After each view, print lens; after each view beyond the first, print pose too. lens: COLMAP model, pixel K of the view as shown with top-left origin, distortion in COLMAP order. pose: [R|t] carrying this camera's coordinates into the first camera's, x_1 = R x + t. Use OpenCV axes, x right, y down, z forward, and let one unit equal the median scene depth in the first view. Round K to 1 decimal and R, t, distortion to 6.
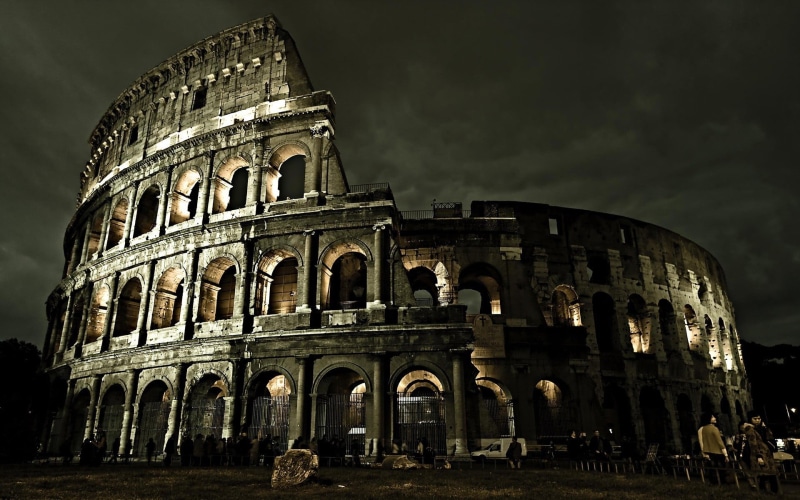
lens RADIAL K [[561.3, 0, 400.0], [0, 561.3, 250.0], [0, 0, 1]] dist [0.000935, 0.001120]
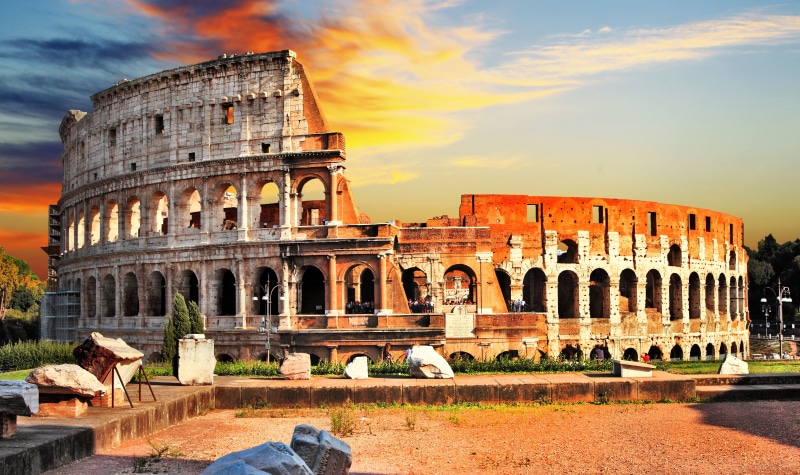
lens RADIAL K [[1014.6, 0, 400.0], [0, 1014.6, 237.5], [0, 0, 1]] dist [-0.005662, -0.001911]
pose [[0.999847, -0.005732, -0.016556, 0.037340], [0.010078, 0.961135, 0.275894, -0.608072], [0.014331, -0.276018, 0.961046, -1.097985]]
